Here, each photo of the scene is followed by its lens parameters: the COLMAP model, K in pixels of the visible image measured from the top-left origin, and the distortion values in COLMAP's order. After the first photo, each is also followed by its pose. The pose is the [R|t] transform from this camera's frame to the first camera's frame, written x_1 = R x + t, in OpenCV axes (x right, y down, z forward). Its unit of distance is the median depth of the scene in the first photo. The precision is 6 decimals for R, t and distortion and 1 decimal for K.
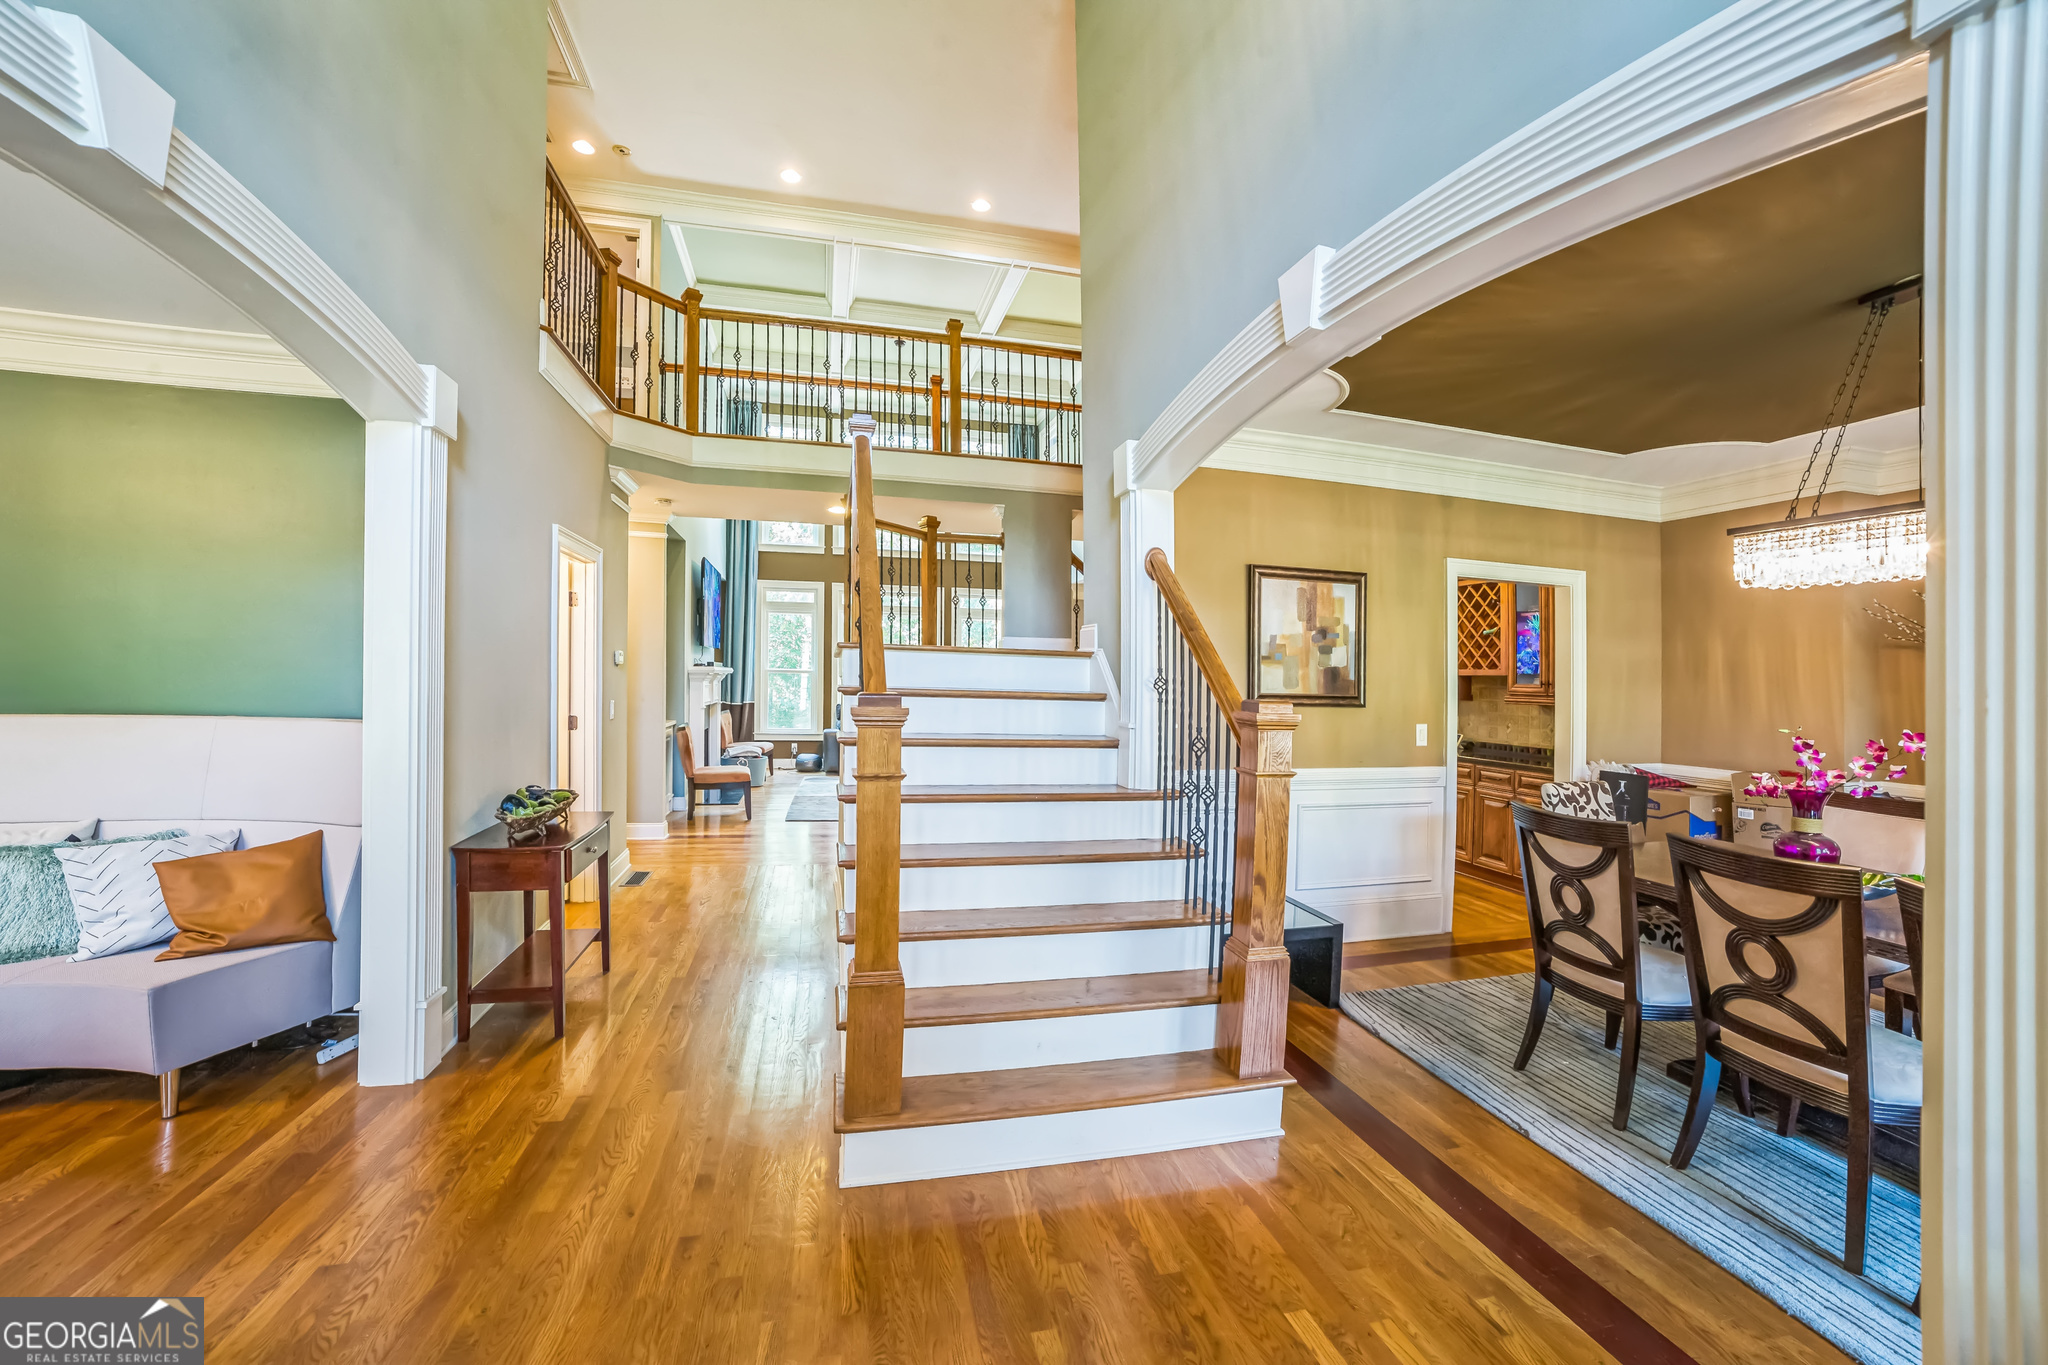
lens RADIAL K [[887.3, 0, 1050.0], [0, 887.3, 626.5], [0, 0, 1]] dist [-0.094080, 0.045260]
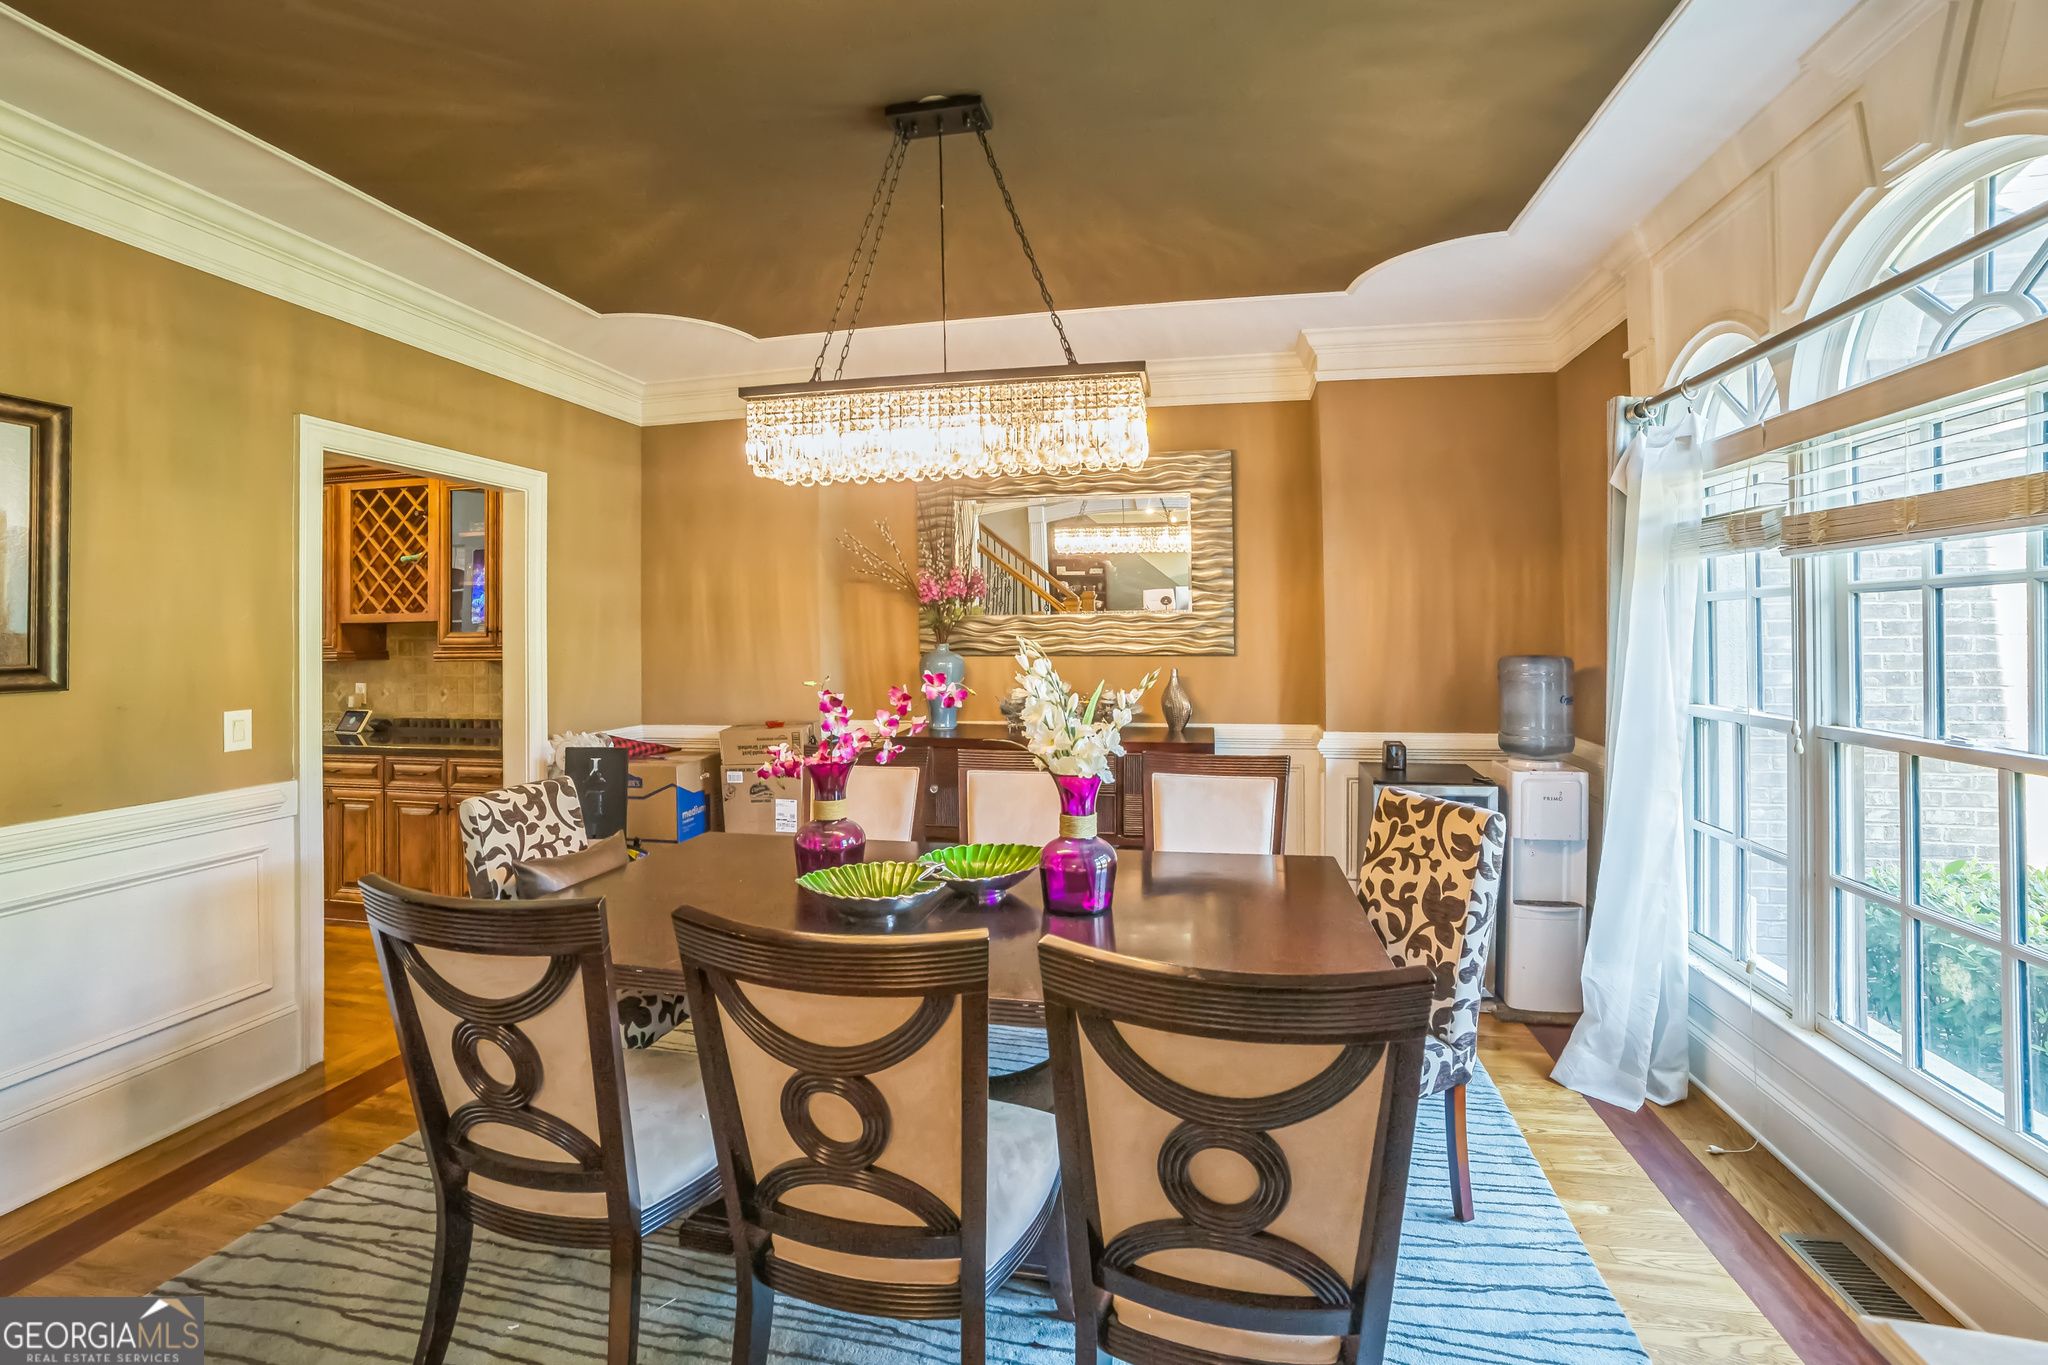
lens RADIAL K [[887.3, 0, 1050.0], [0, 887.3, 626.5], [0, 0, 1]] dist [-0.094080, 0.045260]
pose [[0.483545, -0.028877, 0.874843, 0.216009], [-0.021492, 0.998763, 0.044847, 0.025938], [-0.875056, -0.040488, 0.482326, 0.313363]]
